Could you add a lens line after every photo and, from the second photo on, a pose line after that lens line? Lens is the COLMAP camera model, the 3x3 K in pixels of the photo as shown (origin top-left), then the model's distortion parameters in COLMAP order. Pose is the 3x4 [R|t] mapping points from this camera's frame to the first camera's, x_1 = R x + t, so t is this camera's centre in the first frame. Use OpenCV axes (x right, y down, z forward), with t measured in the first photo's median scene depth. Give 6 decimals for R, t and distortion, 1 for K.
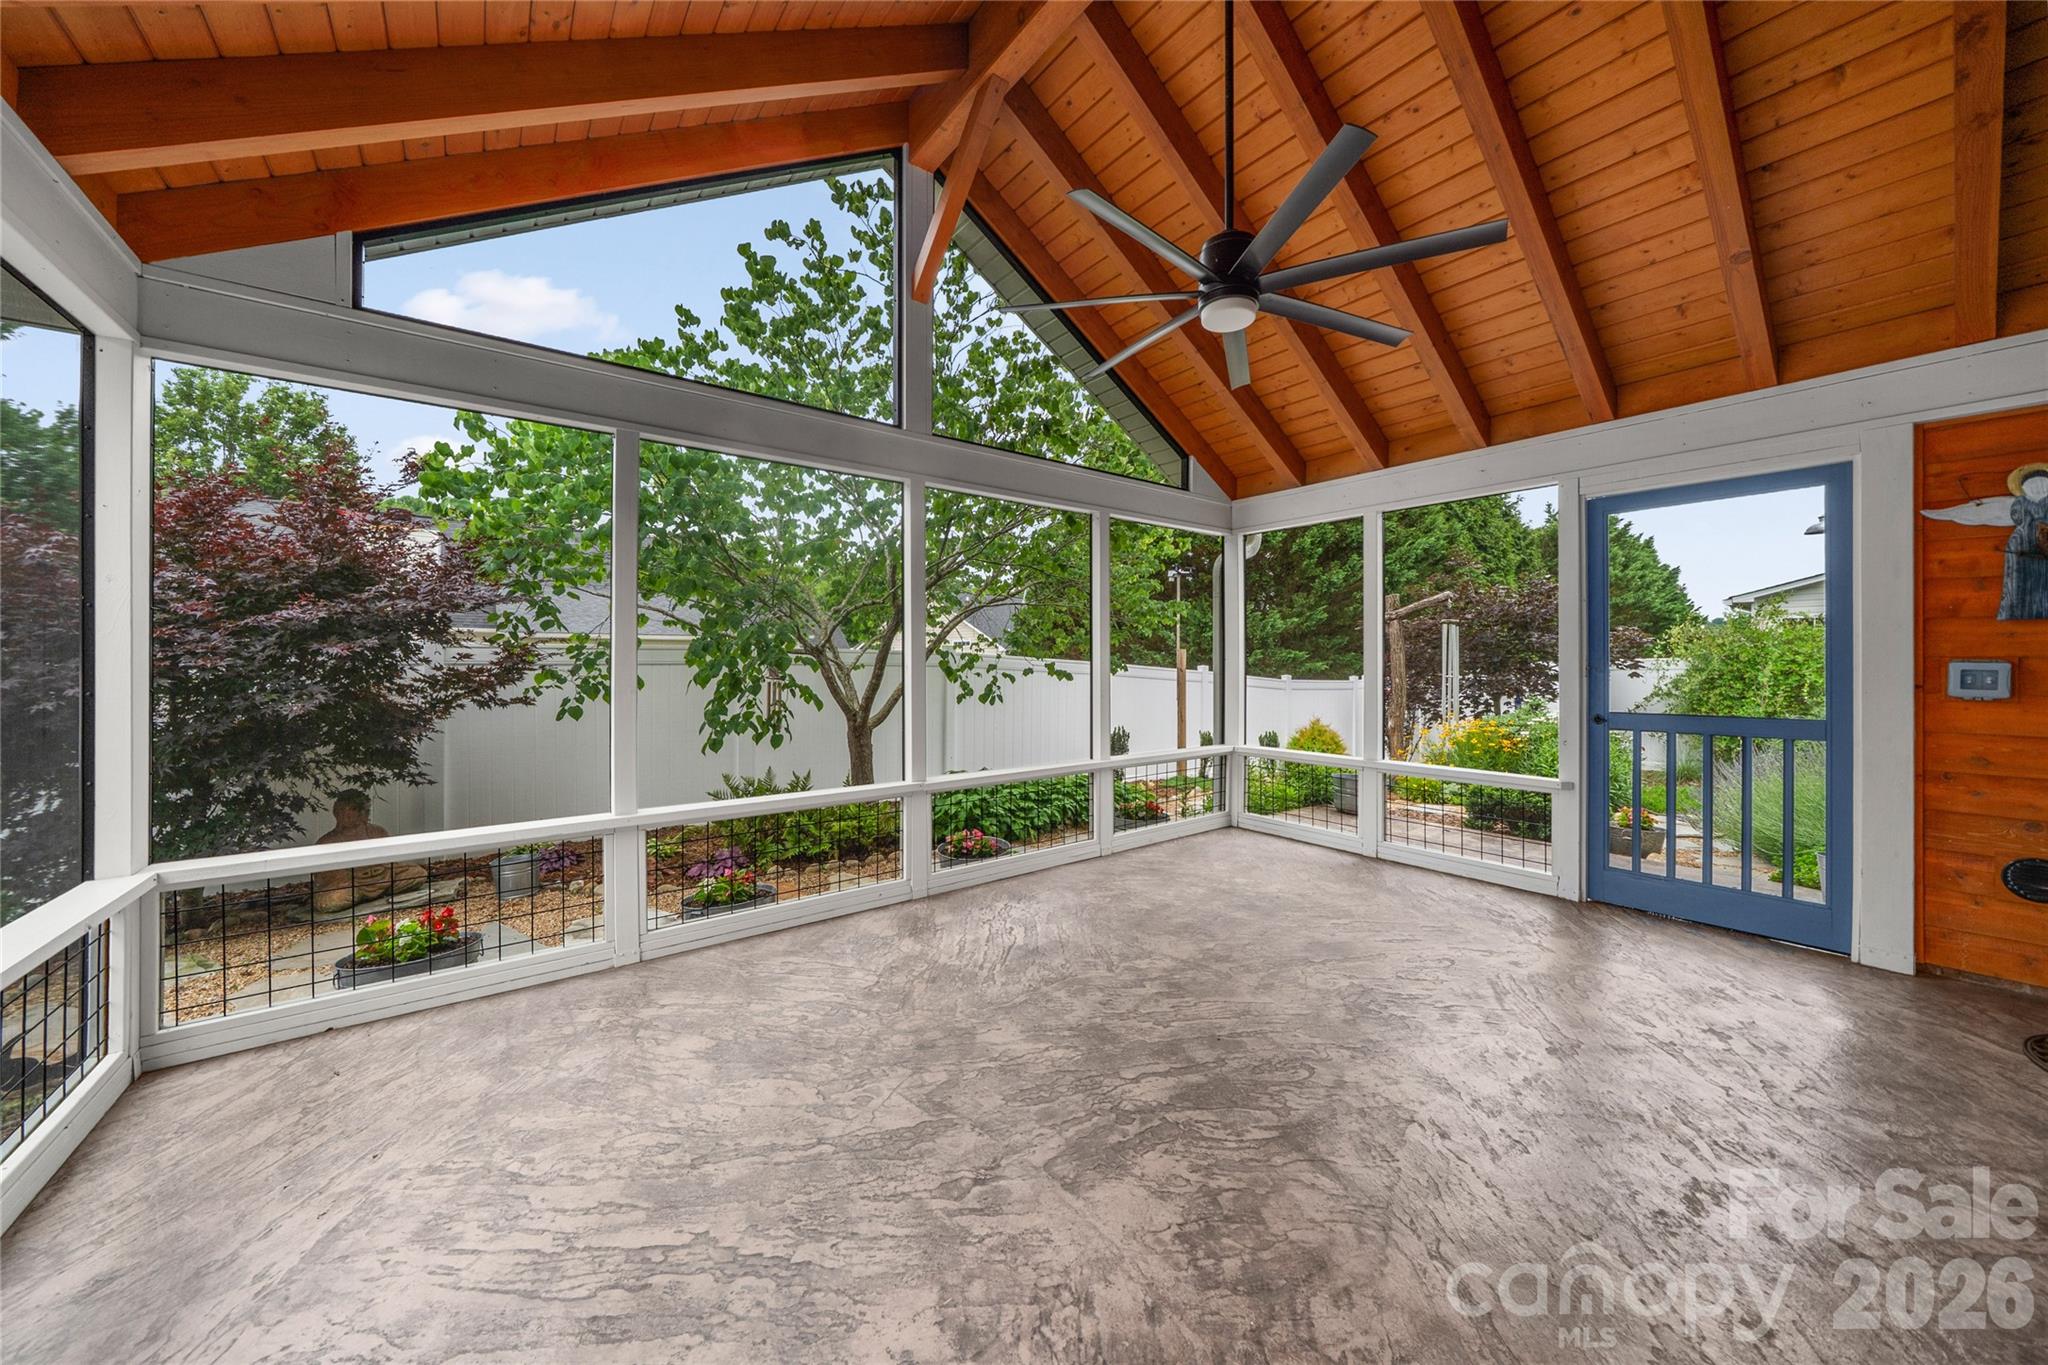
lens RADIAL K [[710.7, 0, 1021.6], [0, 710.7, 668.6], [0, 0, 1]] dist [-0.000478, -0.000057]
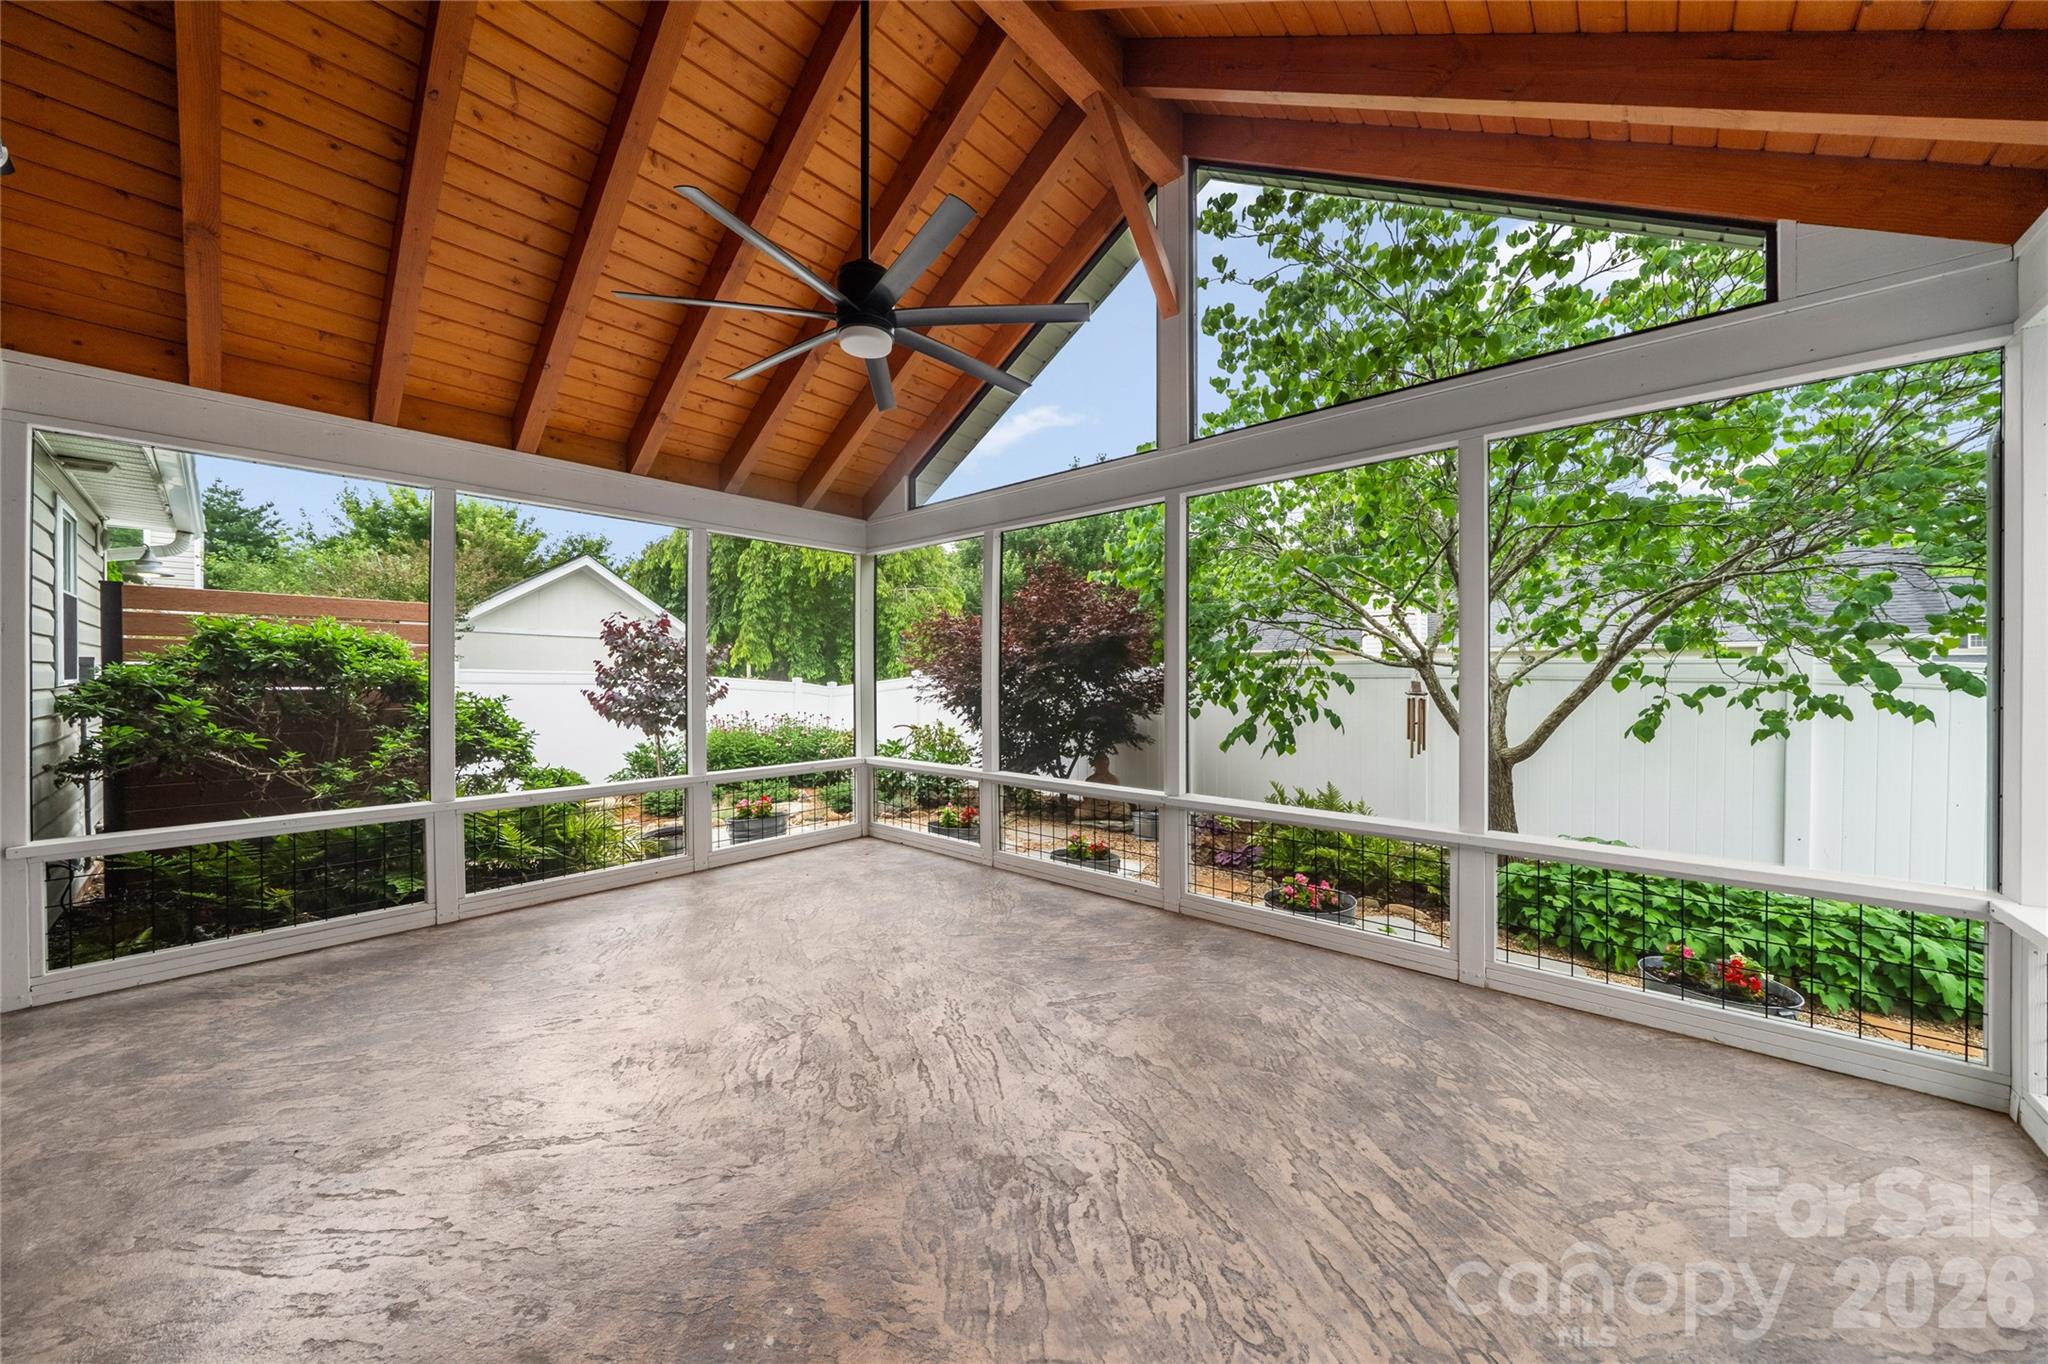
lens RADIAL K [[710.7, 0, 1021.6], [0, 710.7, 668.1], [0, 0, 1]] dist [-0.000478, -0.000057]
pose [[0.201302, -0.004807, -0.979517, 0.859977], [-0.008853, 0.999938, -0.006726, -0.012758], [0.979489, 0.010025, 0.201247, 0.631323]]
